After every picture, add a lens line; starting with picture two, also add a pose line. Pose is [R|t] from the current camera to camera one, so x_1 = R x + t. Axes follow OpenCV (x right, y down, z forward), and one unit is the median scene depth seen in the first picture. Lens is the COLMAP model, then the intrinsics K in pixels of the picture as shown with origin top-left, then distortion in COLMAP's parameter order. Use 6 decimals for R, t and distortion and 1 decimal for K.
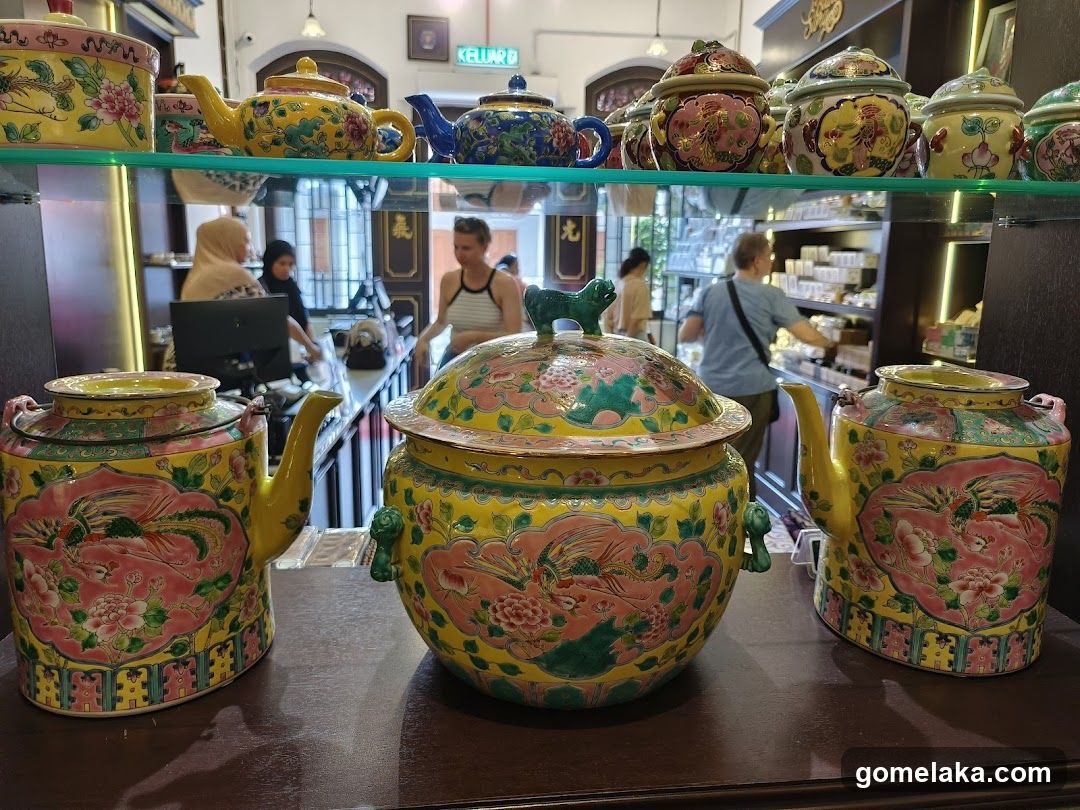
lens RADIAL K [[683.3, 0, 540.0], [0, 683.3, 405.0], [0, 0, 1]] dist [-0.001232, 0.001623]
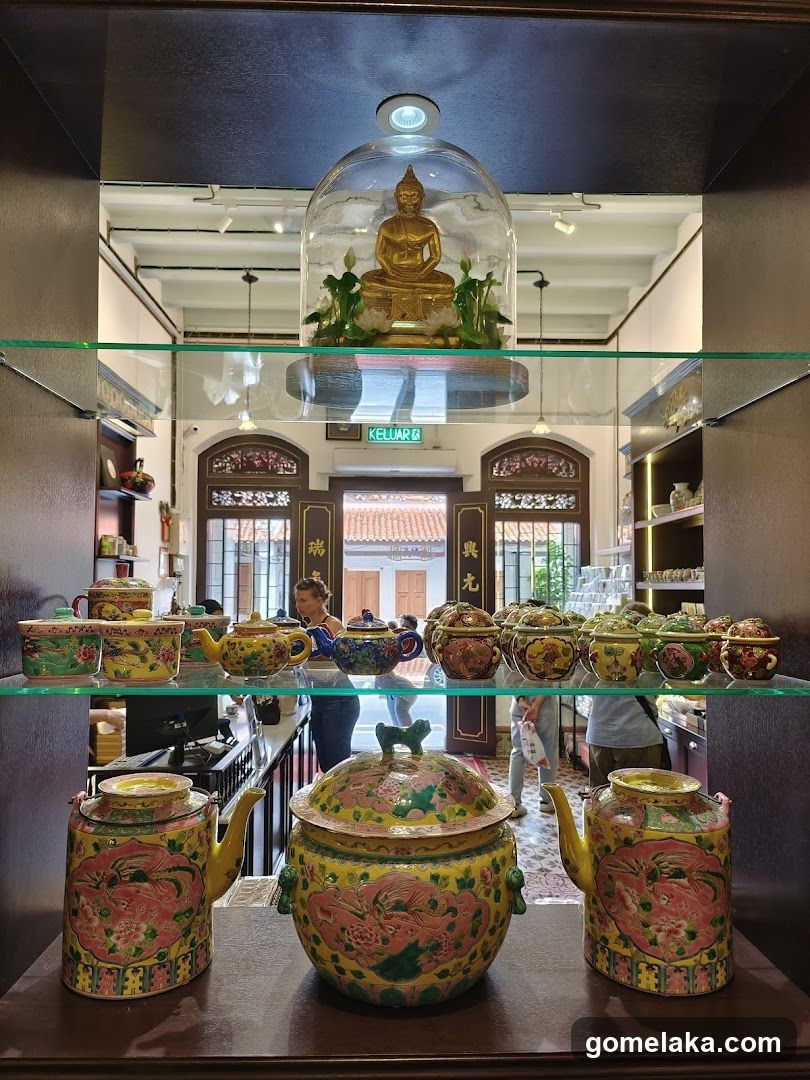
lens RADIAL K [[771.1, 0, 405.0], [0, 771.1, 540.0], [0, 0, 1]] dist [0.013982, 0.006045]
pose [[0.995825, -0.017731, -0.089545, 0.247641], [-0.003129, 0.973746, -0.227617, -0.200792], [0.091230, 0.226947, 0.969625, -1.007926]]
